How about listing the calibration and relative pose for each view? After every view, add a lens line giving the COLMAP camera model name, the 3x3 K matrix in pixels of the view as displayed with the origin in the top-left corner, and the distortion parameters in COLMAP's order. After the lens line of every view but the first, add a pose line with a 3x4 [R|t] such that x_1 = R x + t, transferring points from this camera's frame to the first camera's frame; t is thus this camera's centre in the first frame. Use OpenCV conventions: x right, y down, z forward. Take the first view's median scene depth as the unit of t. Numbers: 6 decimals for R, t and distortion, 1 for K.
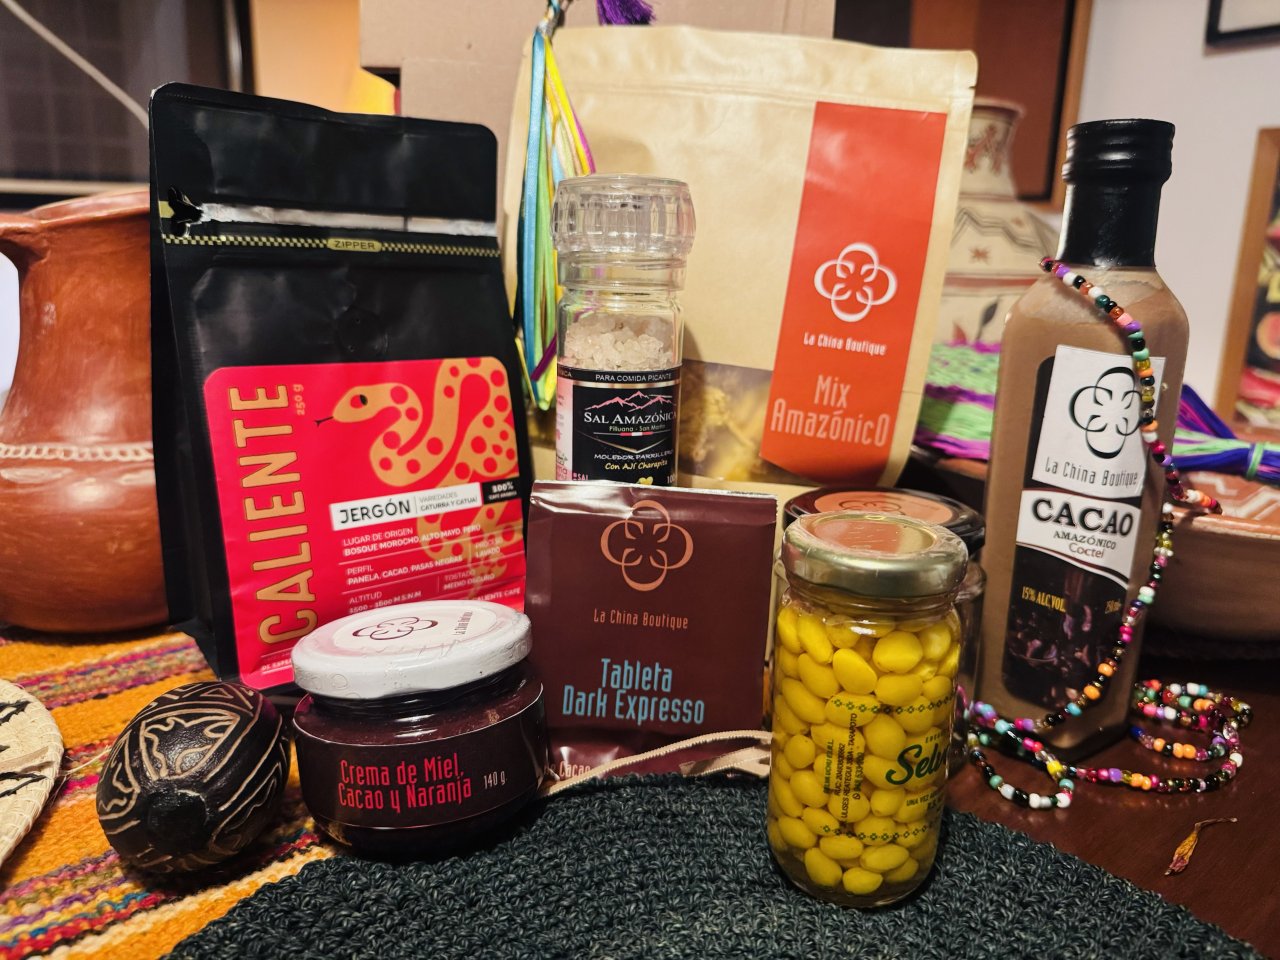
lens RADIAL K [[886.0, 0, 653.9], [0, 886.0, 462.1], [0, 0, 1]] dist [-0.025717, -0.001208]
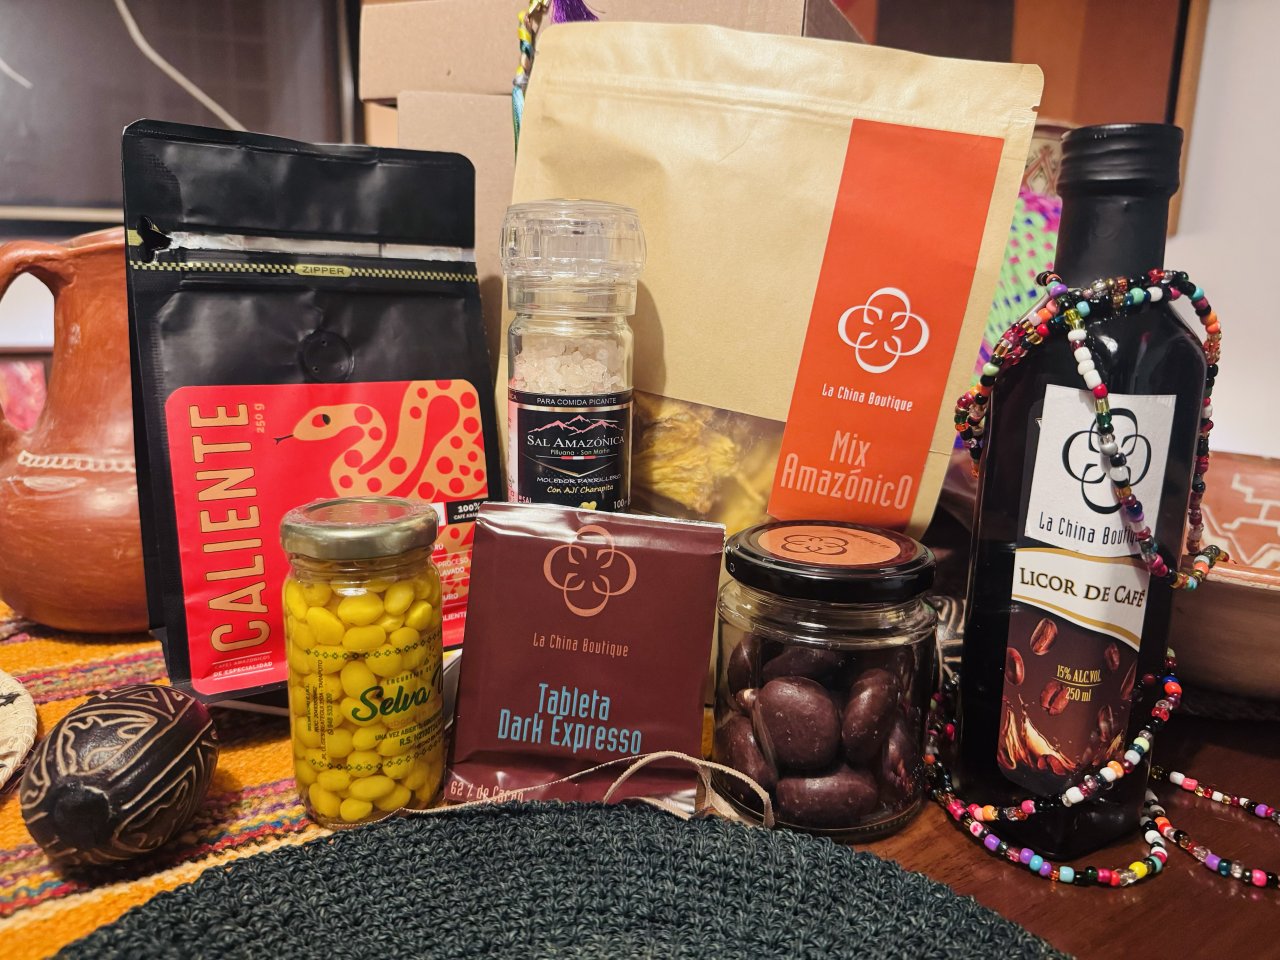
lens RADIAL K [[886.0, 0, 654.6], [0, 886.0, 467.1], [0, 0, 1]] dist [-0.025717, -0.001208]
pose [[0.991804, 0.023138, -0.125659, 0.188919], [-0.025593, 0.999511, -0.017961, -0.006078], [0.125182, 0.021030, 0.991911, 0.025814]]
